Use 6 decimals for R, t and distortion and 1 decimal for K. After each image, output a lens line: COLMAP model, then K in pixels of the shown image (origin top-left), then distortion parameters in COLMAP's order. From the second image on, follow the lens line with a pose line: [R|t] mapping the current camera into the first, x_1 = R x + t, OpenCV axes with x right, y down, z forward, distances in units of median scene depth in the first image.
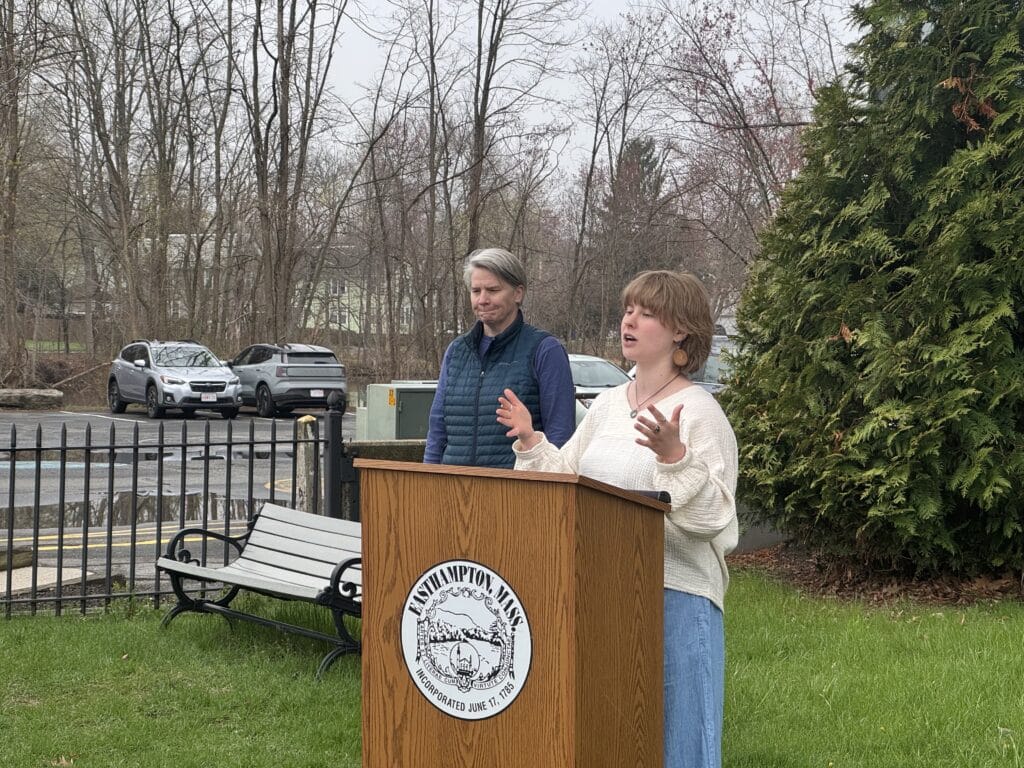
lens RADIAL K [[2296.2, 0, 512.0], [0, 2296.2, 384.0], [0, 0, 1]] dist [0.174406, 0.601620]
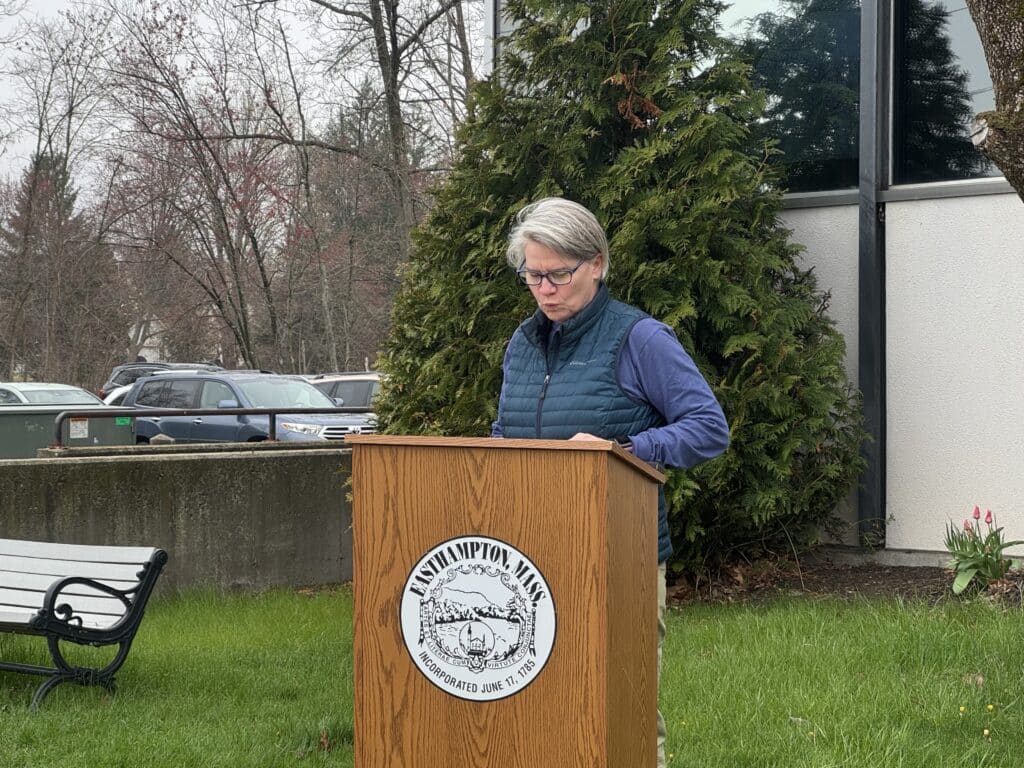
lens RADIAL K [[2498.8, 0, 511.9], [0, 2498.8, 439.9], [0, 0, 1]] dist [-0.086314, 2.372604]
pose [[0.968549, -0.017954, 0.248173, -0.257857], [0.016353, 0.999830, 0.008513, 0.027177], [-0.248283, -0.004187, 0.968678, -0.013682]]
